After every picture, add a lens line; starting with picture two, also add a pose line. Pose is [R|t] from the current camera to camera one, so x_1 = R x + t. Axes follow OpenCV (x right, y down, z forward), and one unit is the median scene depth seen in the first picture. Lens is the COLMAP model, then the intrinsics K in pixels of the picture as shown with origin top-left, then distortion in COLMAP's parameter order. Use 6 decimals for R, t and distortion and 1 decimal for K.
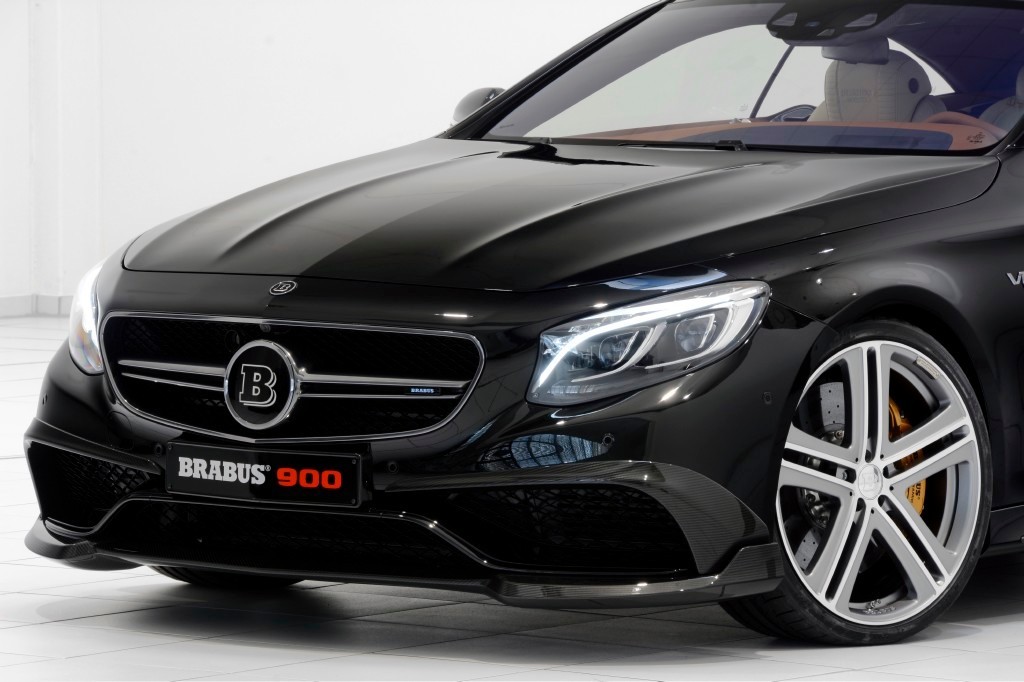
lens RADIAL K [[6704.3, 0, 509.1], [0, 6704.3, 342.2], [0, 0, 1]] dist [2.578778, 0.000000]
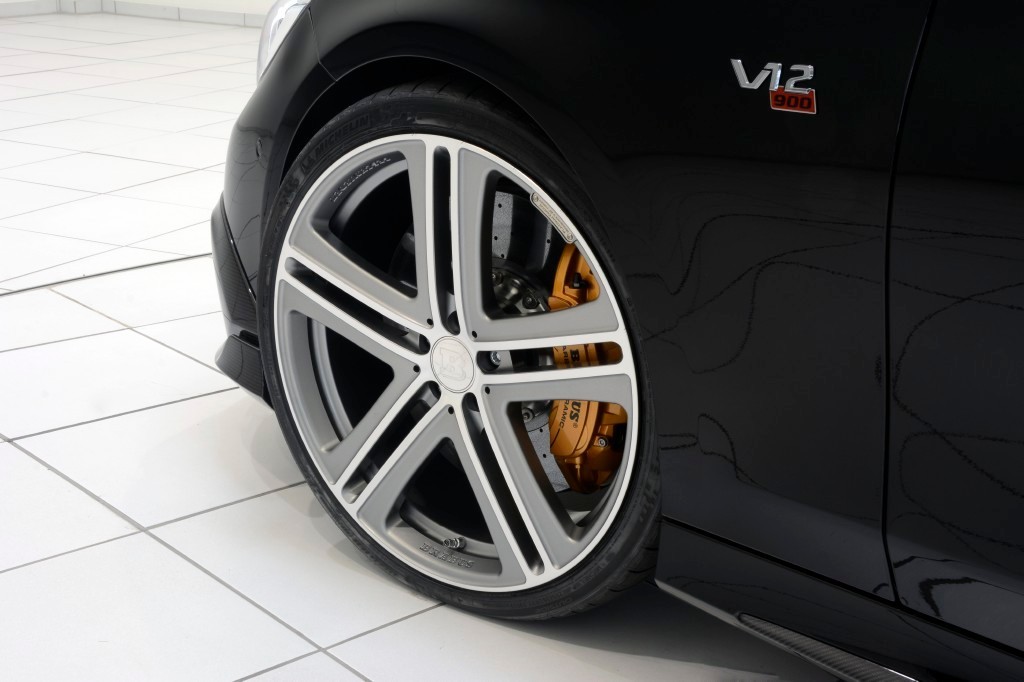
lens RADIAL K [[1583.4, 0, 511.4], [0, 1583.4, 340.6], [0, 0, 1]] dist [0.006257, 0.000000]
pose [[-0.917712, 0.397245, -0.000979, 0.047777], [-0.397245, -0.917699, 0.004898, 0.019880], [0.001047, 0.004884, 0.999988, 0.857291]]
